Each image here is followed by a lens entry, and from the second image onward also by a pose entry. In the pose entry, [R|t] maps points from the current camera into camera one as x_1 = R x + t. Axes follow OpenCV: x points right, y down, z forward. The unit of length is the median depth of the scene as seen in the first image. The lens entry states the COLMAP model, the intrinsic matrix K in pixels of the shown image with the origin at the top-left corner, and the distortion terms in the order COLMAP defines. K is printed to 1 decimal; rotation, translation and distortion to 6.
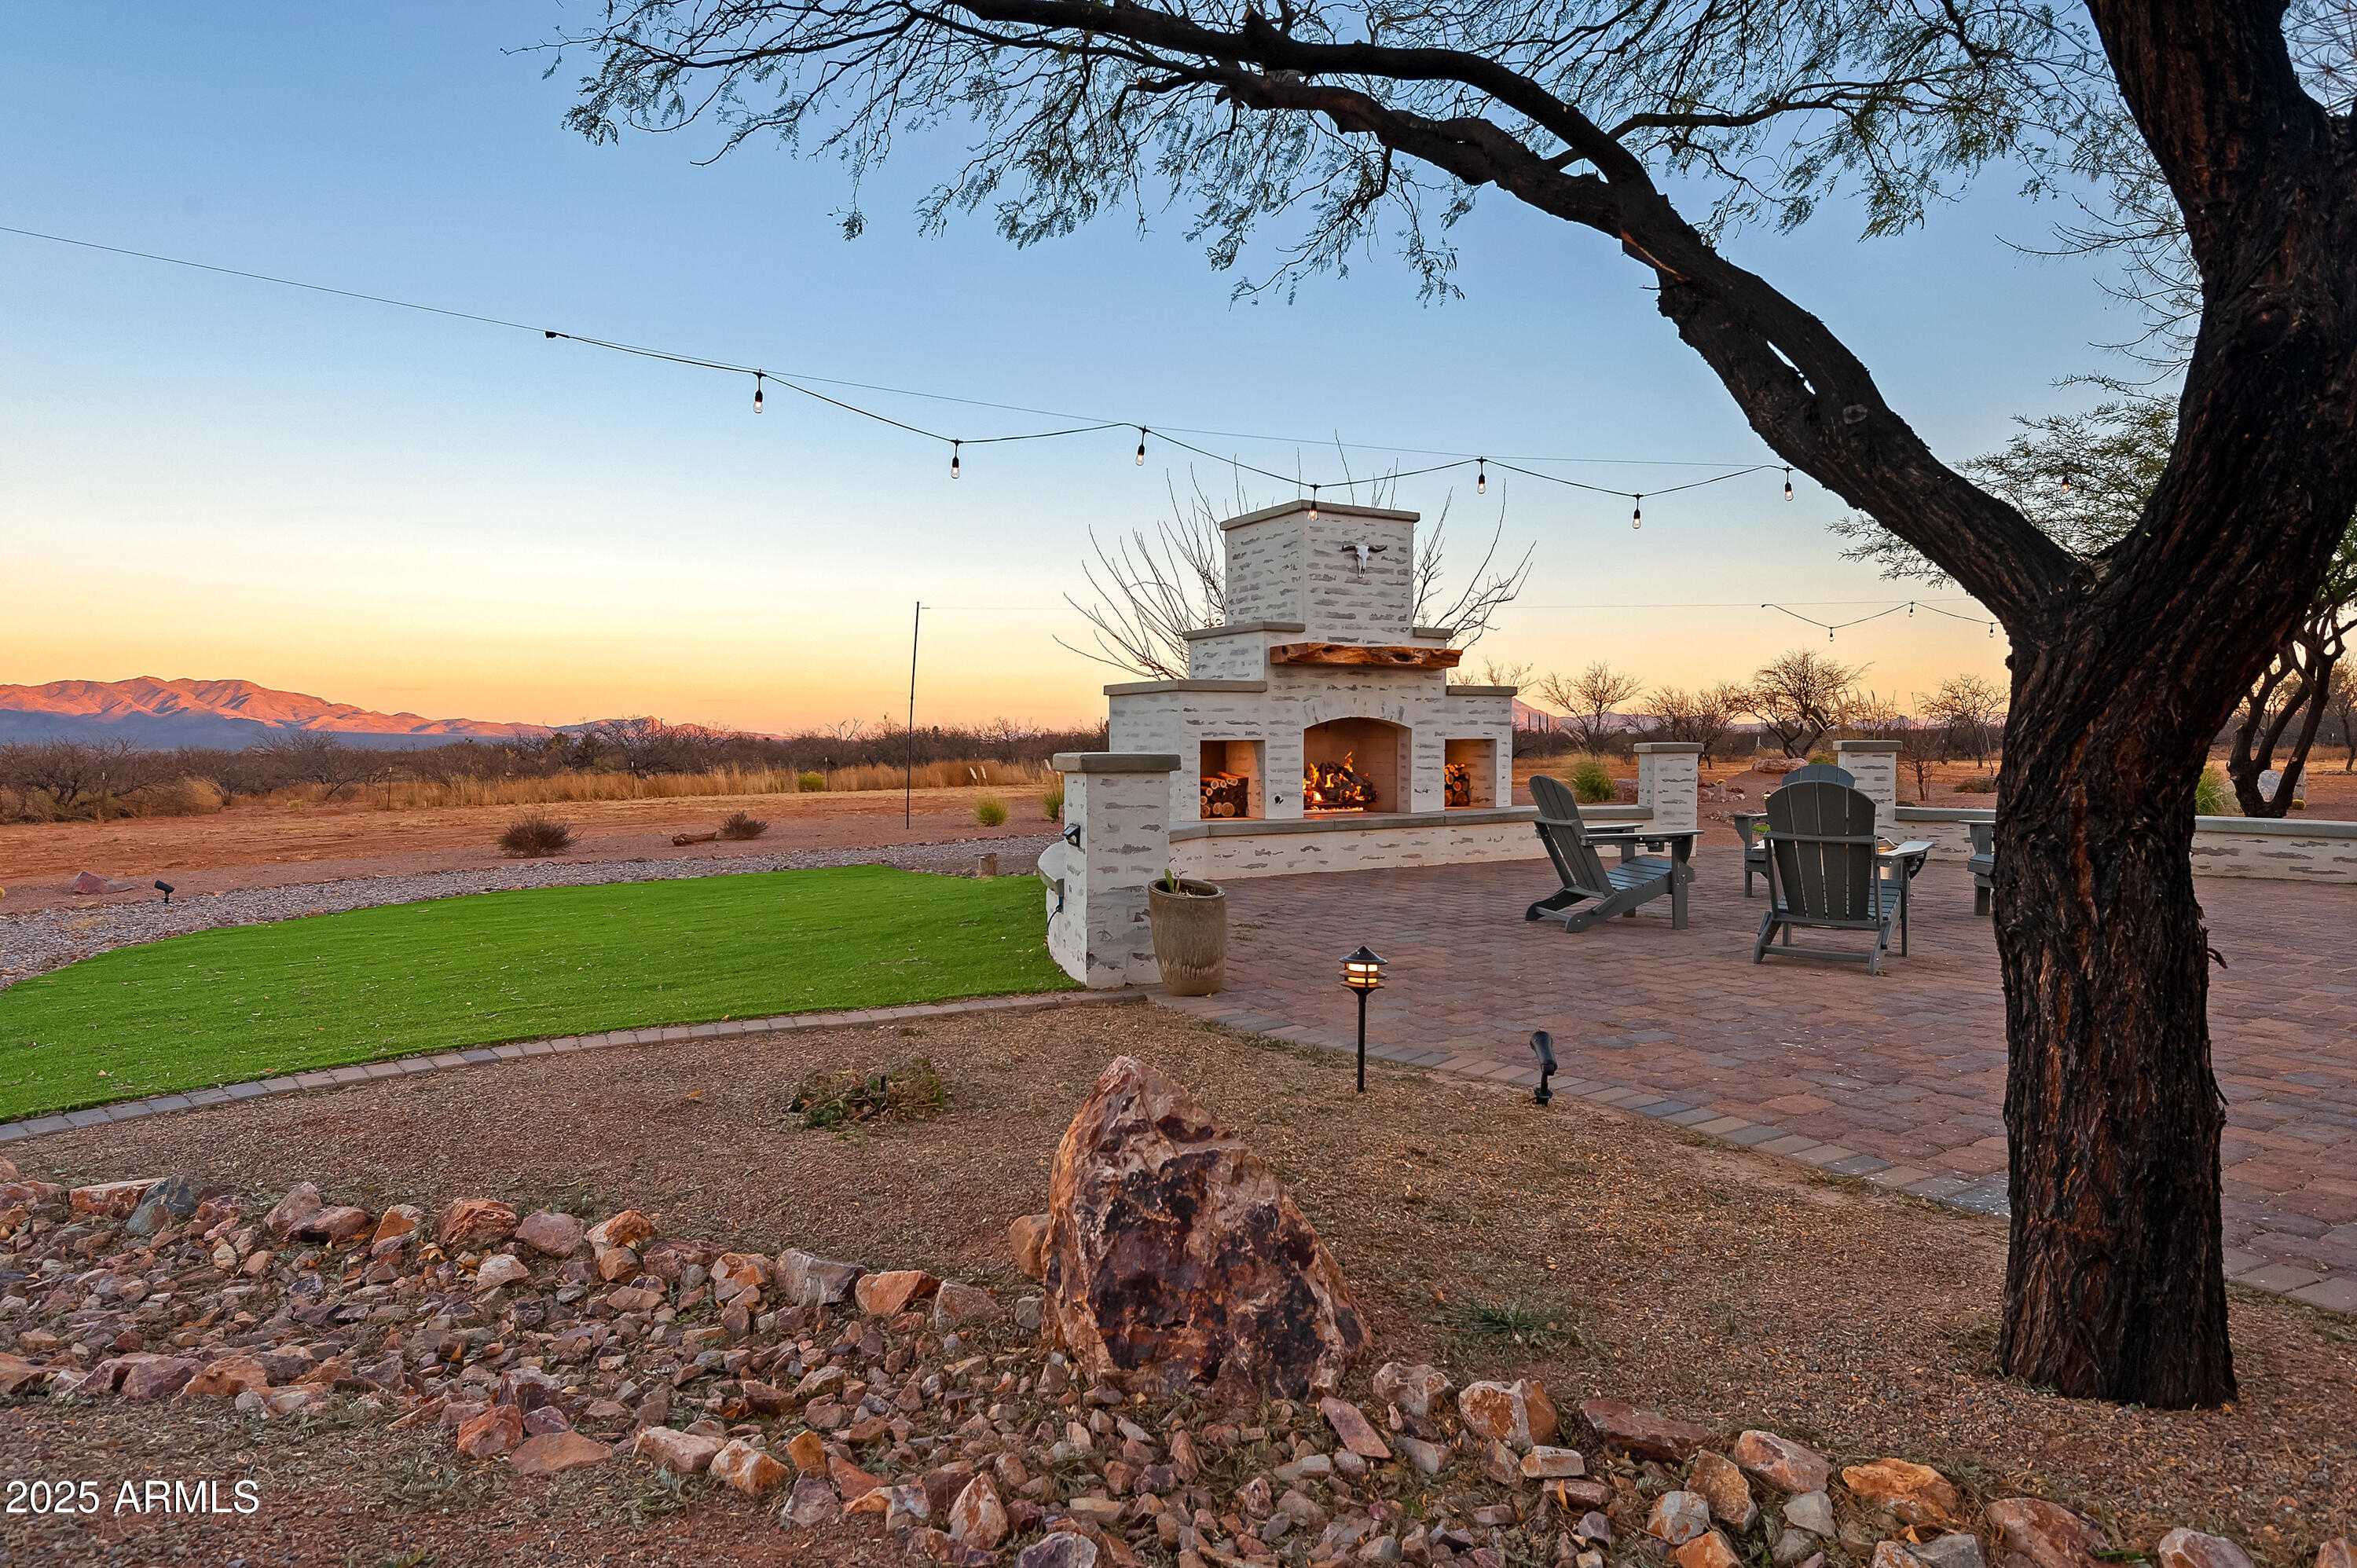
lens RADIAL K [[1343.4, 0, 1159.0], [0, 1343.4, 792.7], [0, 0, 1]] dist [0.057541, -0.032628]
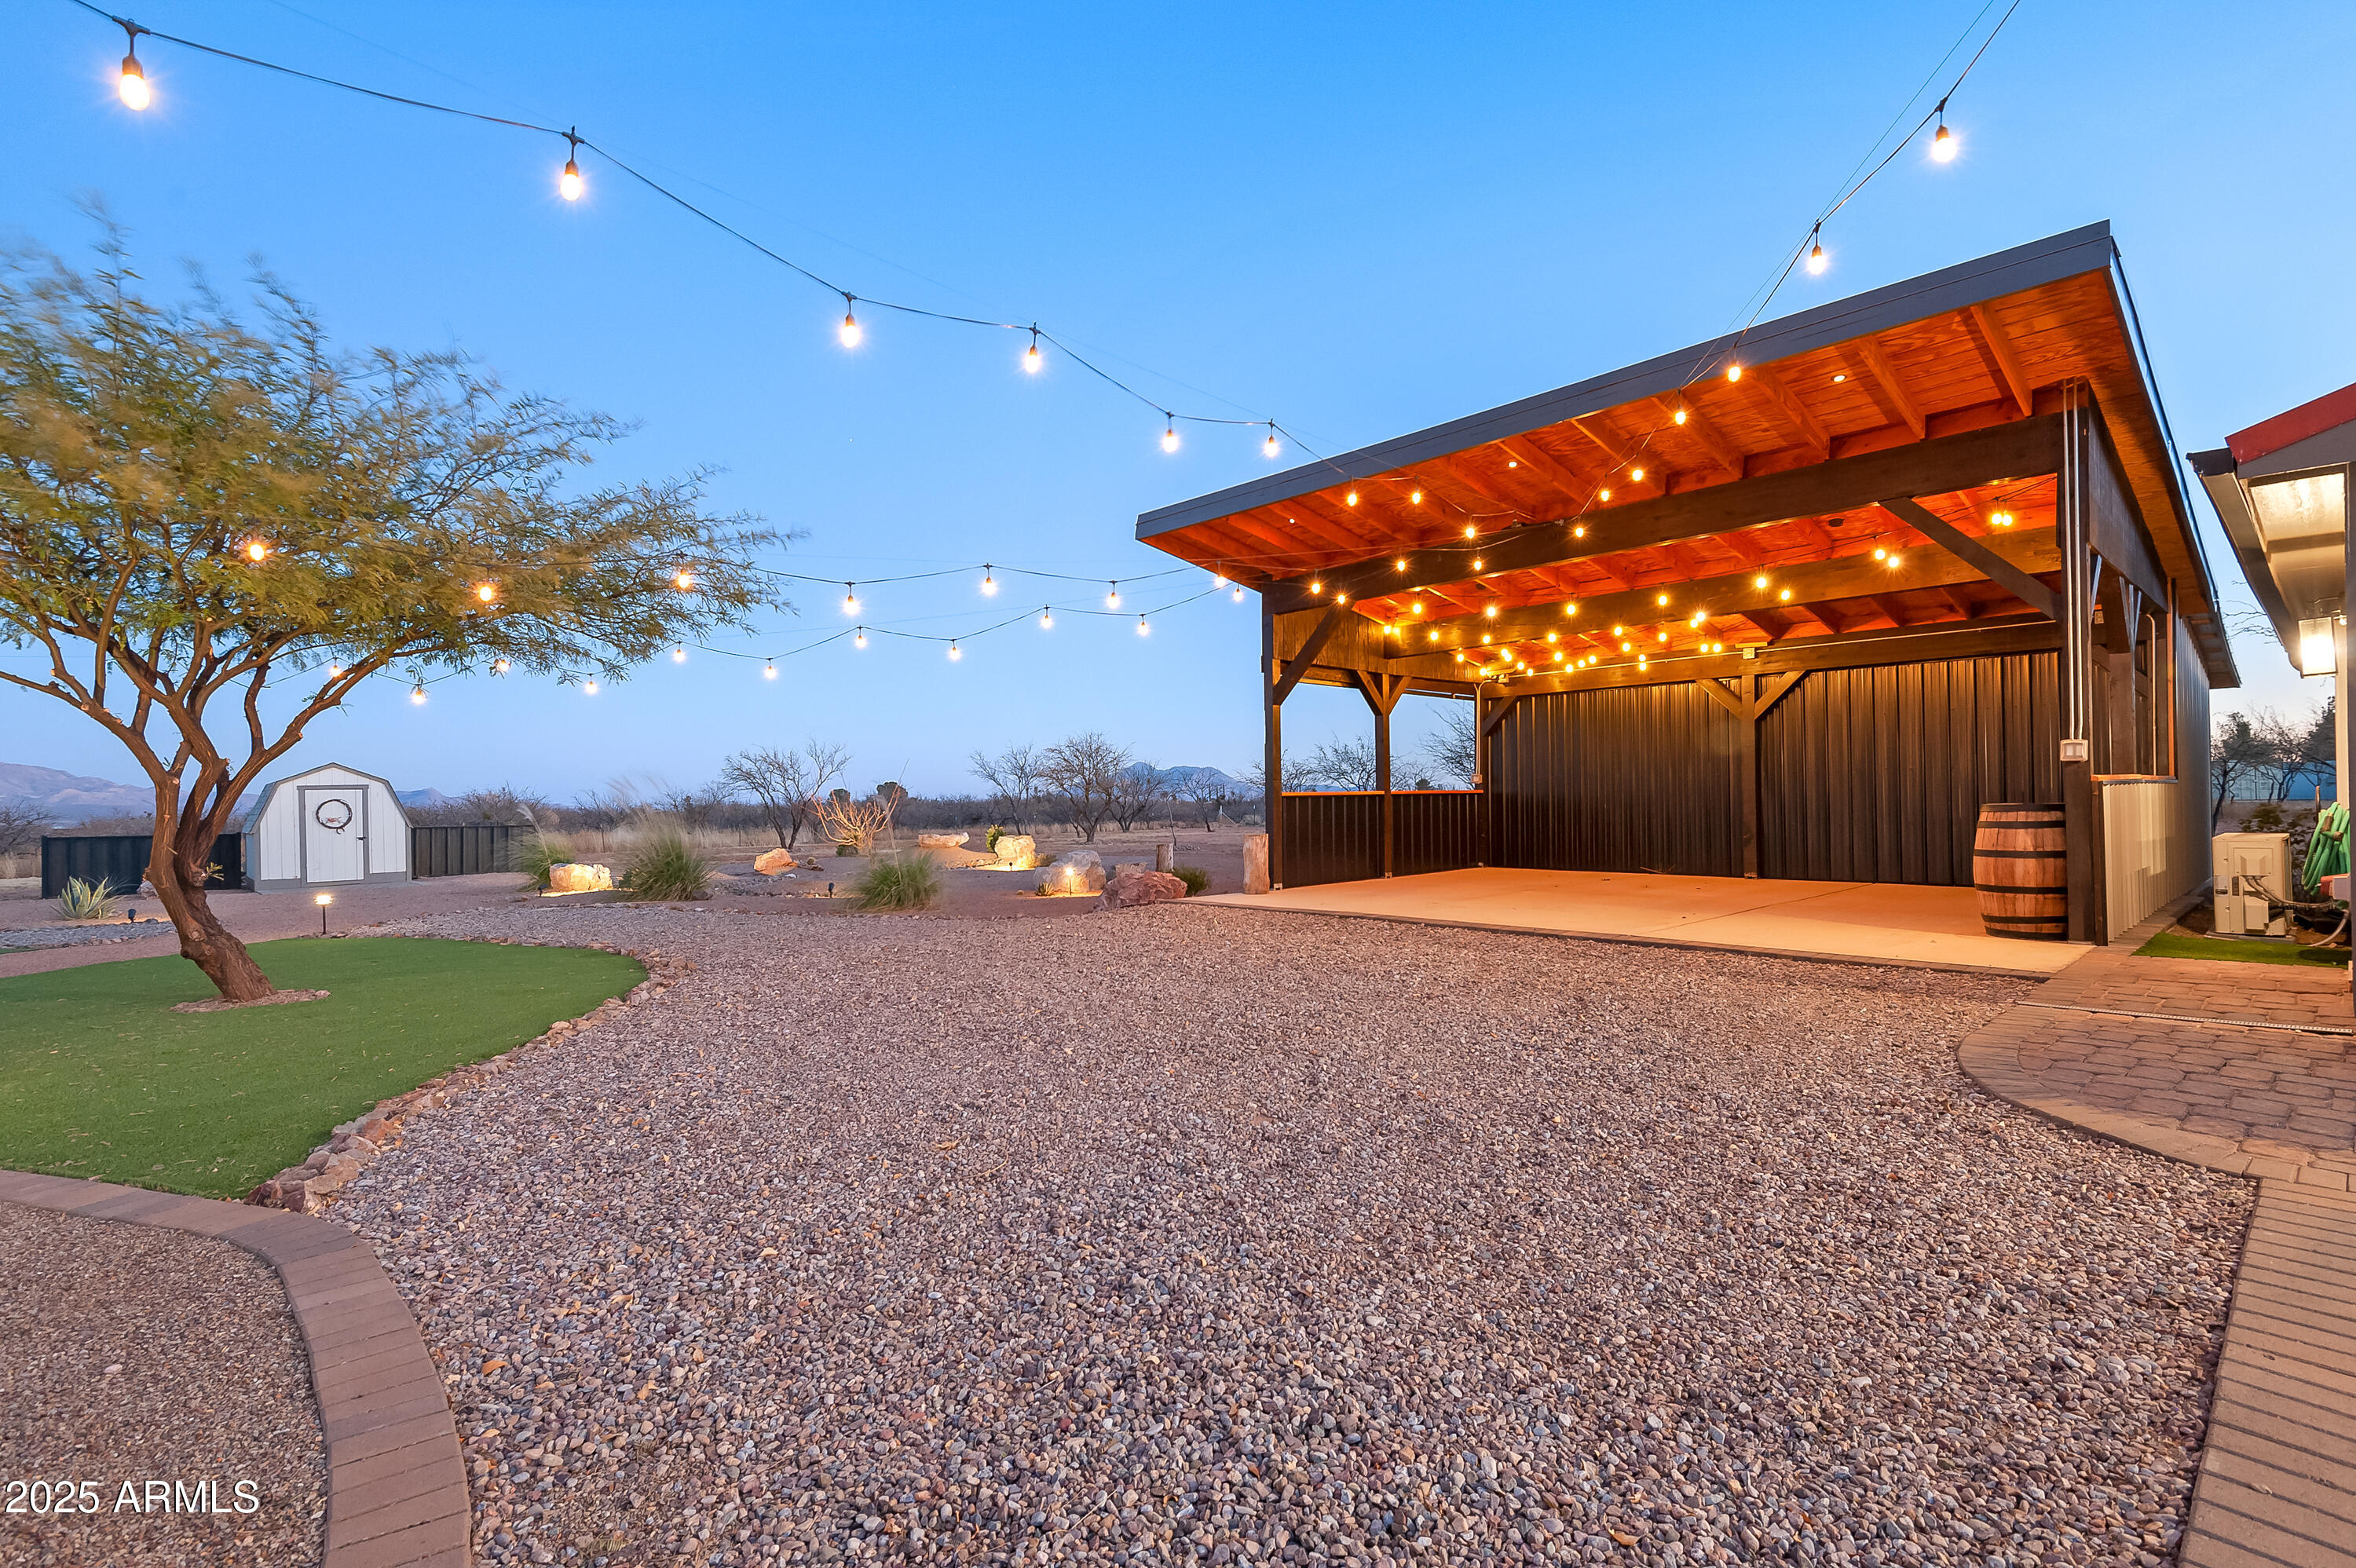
lens RADIAL K [[1094.6, 0, 1255.5], [0, 1094.6, 812.9], [0, 0, 1]] dist [0.018715, -0.029497]
pose [[0.974591, -0.007280, 0.223873, 1.345206], [0.014165, 0.999474, -0.029163, -0.033239], [-0.223543, 0.031593, 0.974182, 0.340905]]
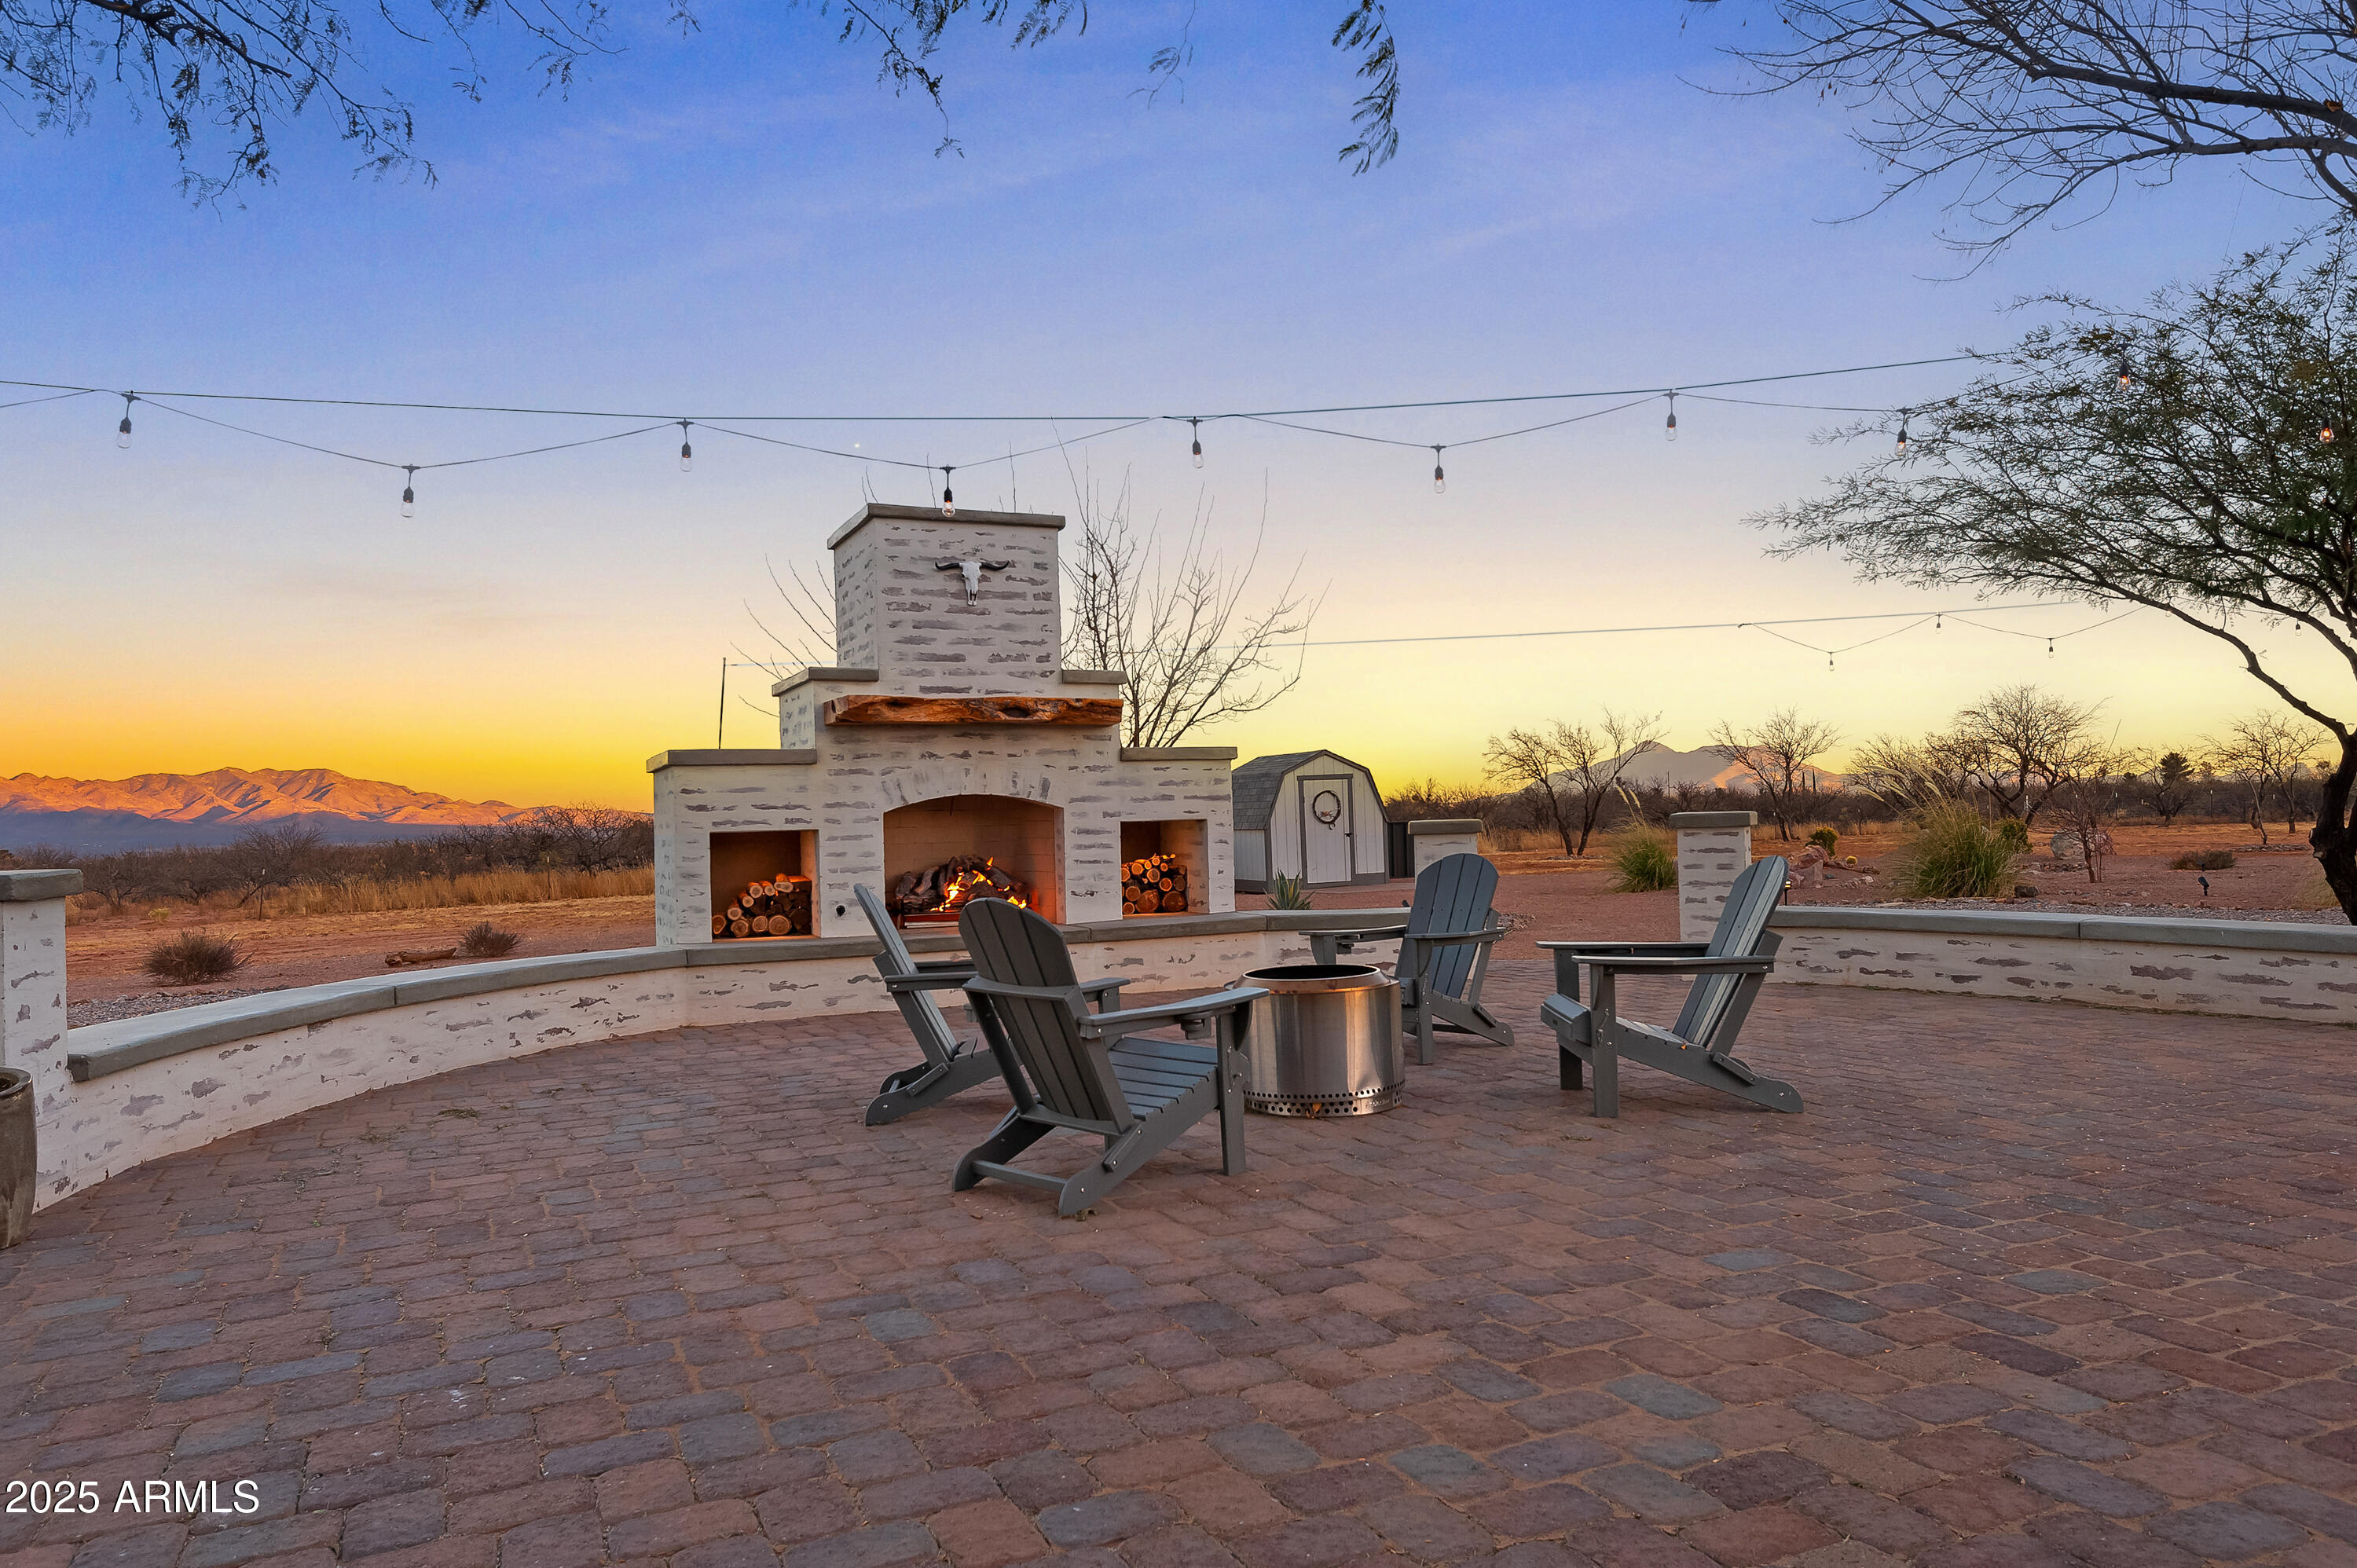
lens RADIAL K [[1587.3, 0, 1175.8], [0, 1587.3, 799.2], [0, 0, 1]] dist [0.052510, -0.039702]
pose [[0.992596, -0.022137, -0.119424, 0.357586], [0.016372, 0.998663, -0.049041, -0.009448], [0.120350, 0.046723, 0.991631, 0.155943]]
